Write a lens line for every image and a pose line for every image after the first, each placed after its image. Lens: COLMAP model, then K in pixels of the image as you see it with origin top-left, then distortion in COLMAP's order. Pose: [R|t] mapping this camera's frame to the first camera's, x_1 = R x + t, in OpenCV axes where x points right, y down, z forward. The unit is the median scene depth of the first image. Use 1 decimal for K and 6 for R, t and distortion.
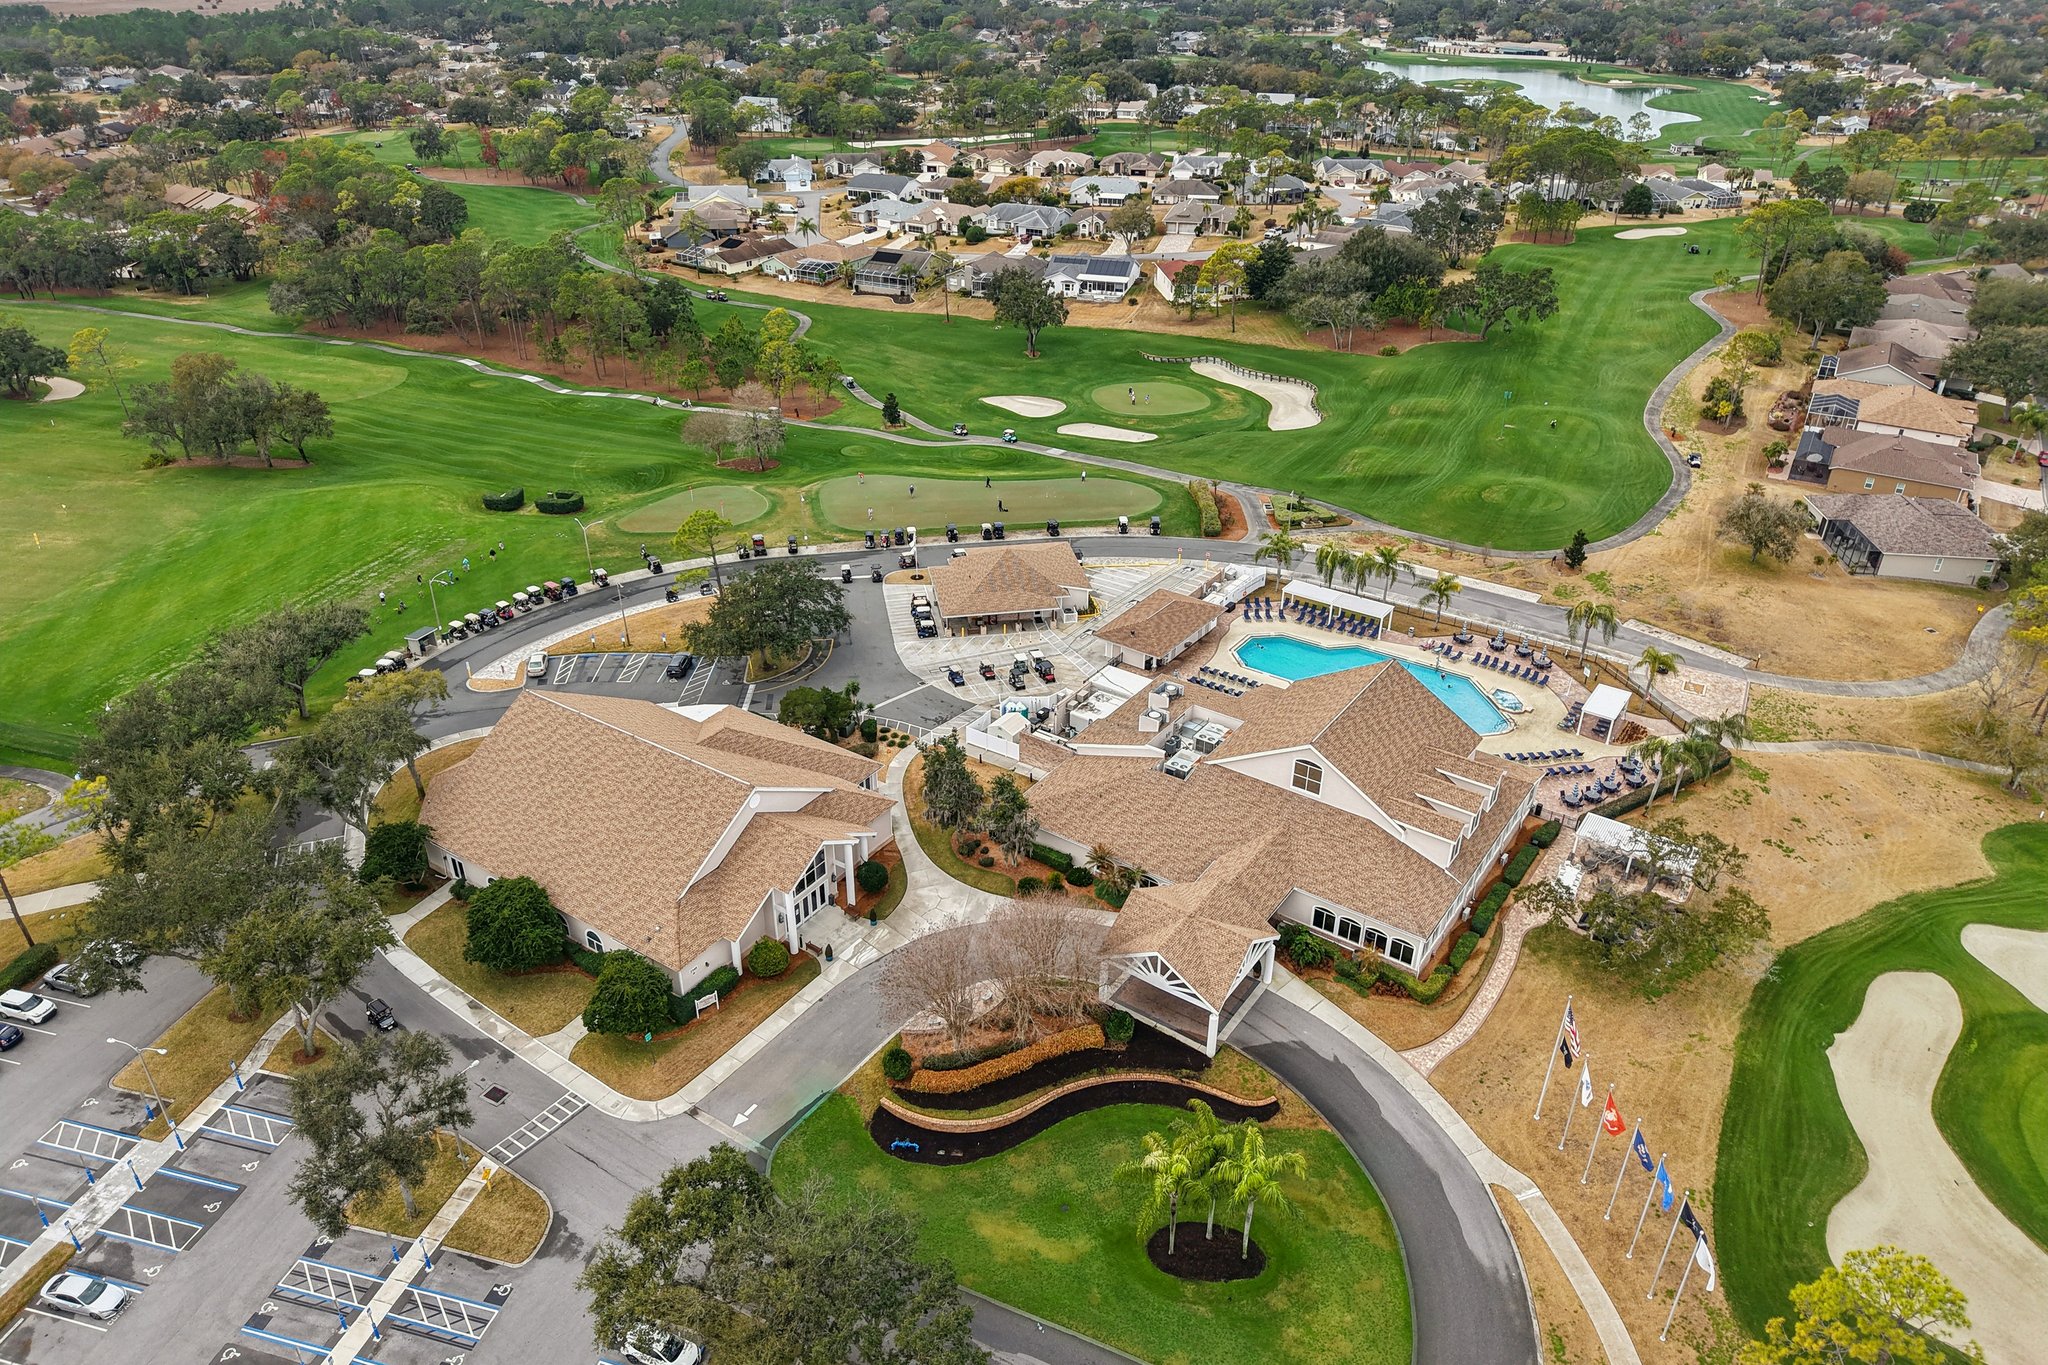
lens RADIAL K [[1342.5, 0, 1024.0], [0, 1342.5, 682.5], [0, 0, 1]] dist [0.123038, -0.129952]
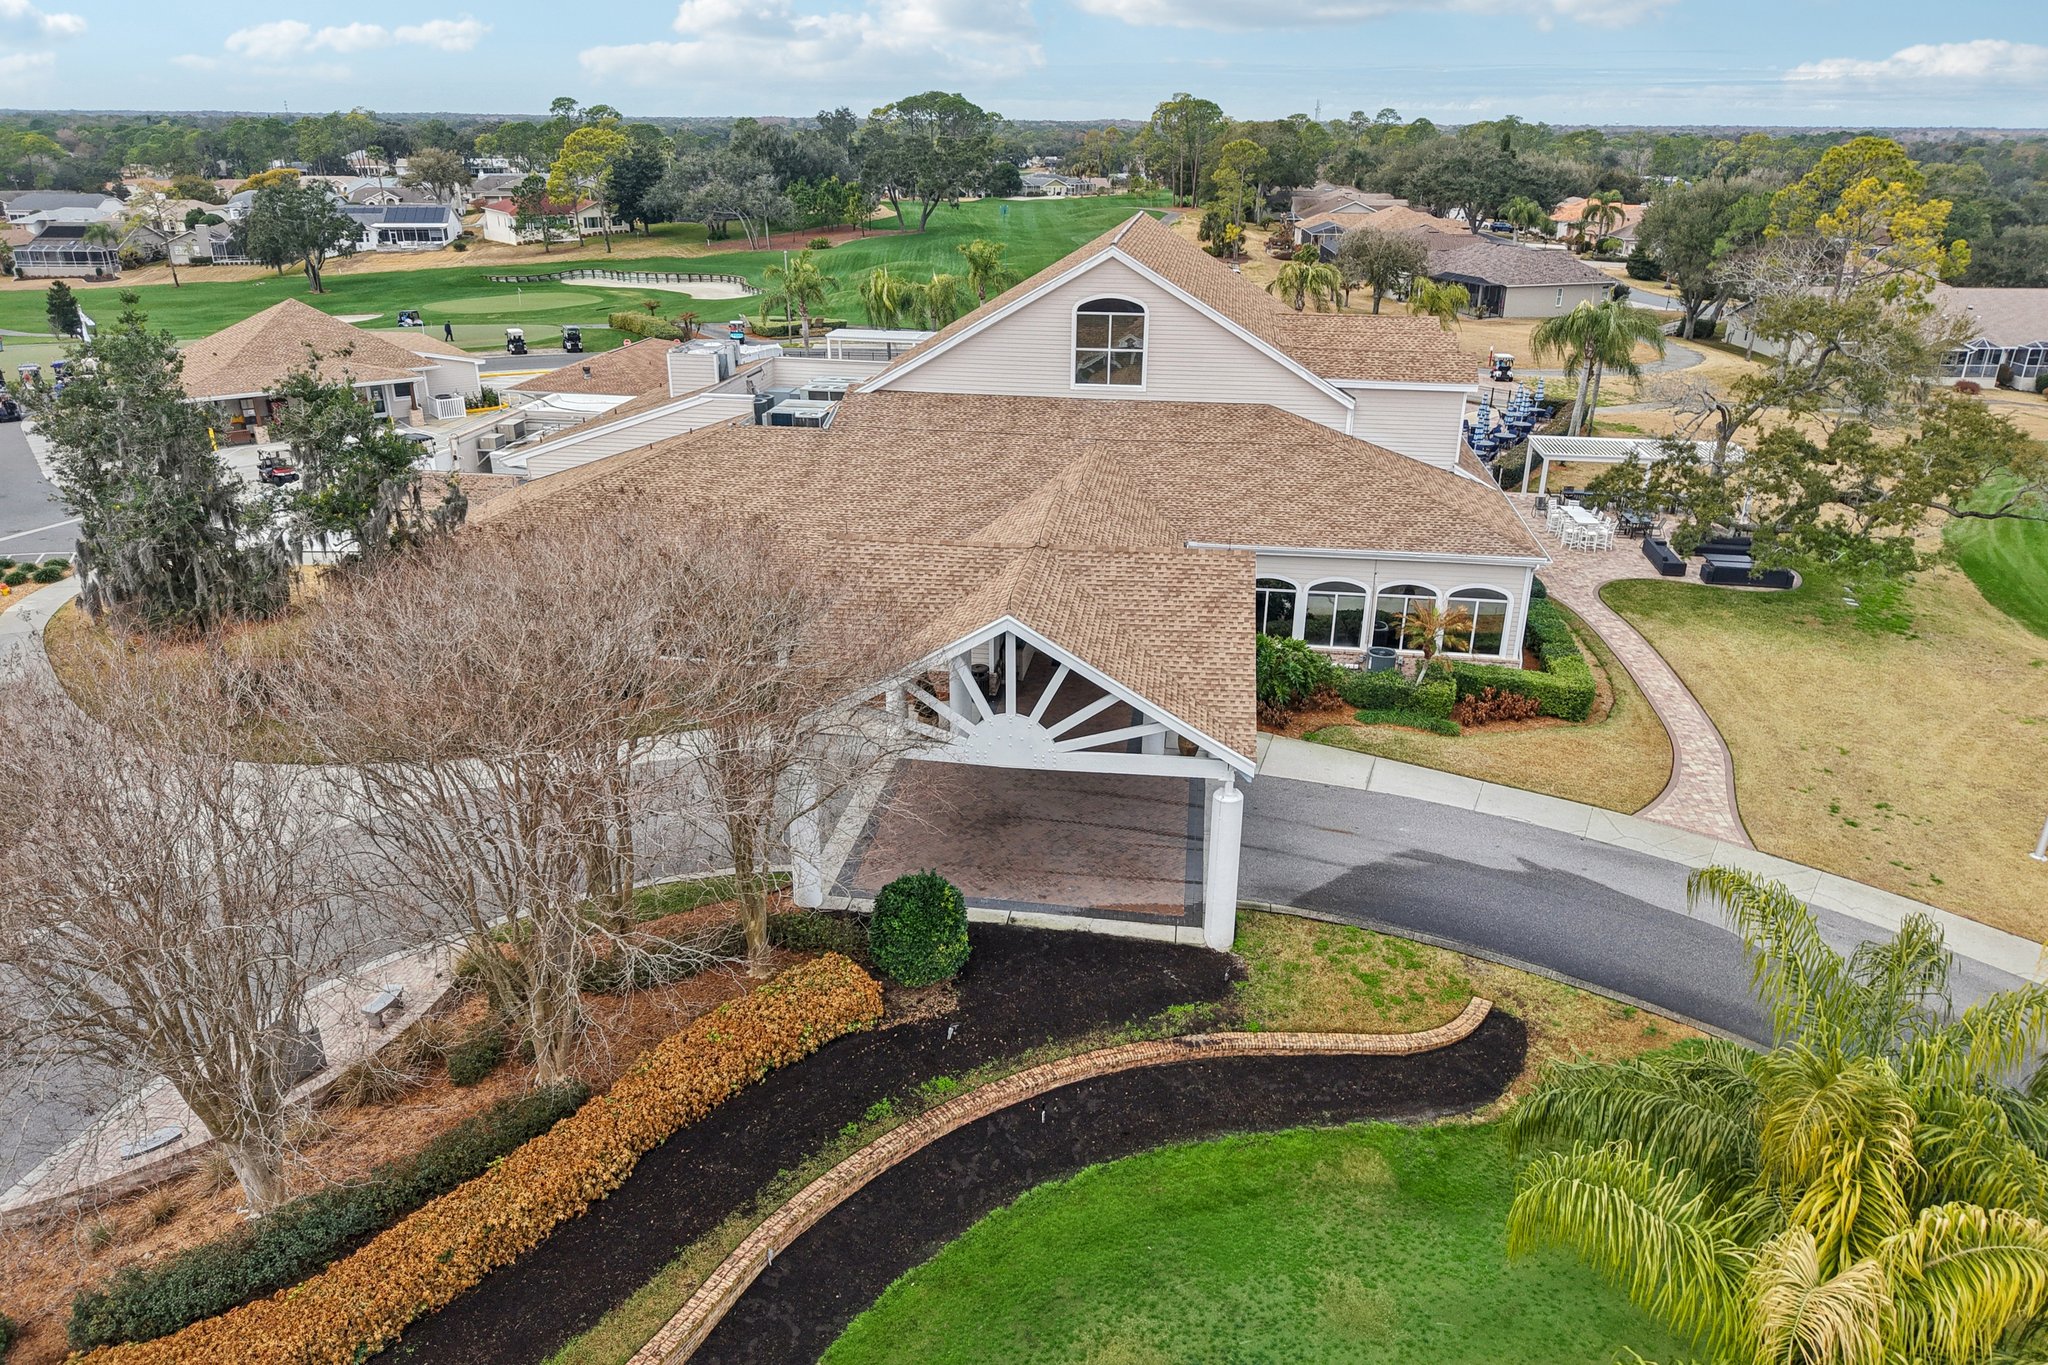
lens RADIAL K [[1406.5, 0, 1017.5], [0, 1406.5, 685.2], [0, 0, 1]] dist [0.004218, 0.003088]
pose [[0.894073, -0.175678, 0.412034, -0.017567], [0.221909, 0.972779, -0.066761, 0.205986], [-0.389089, 0.151123, 0.908720, 0.654230]]
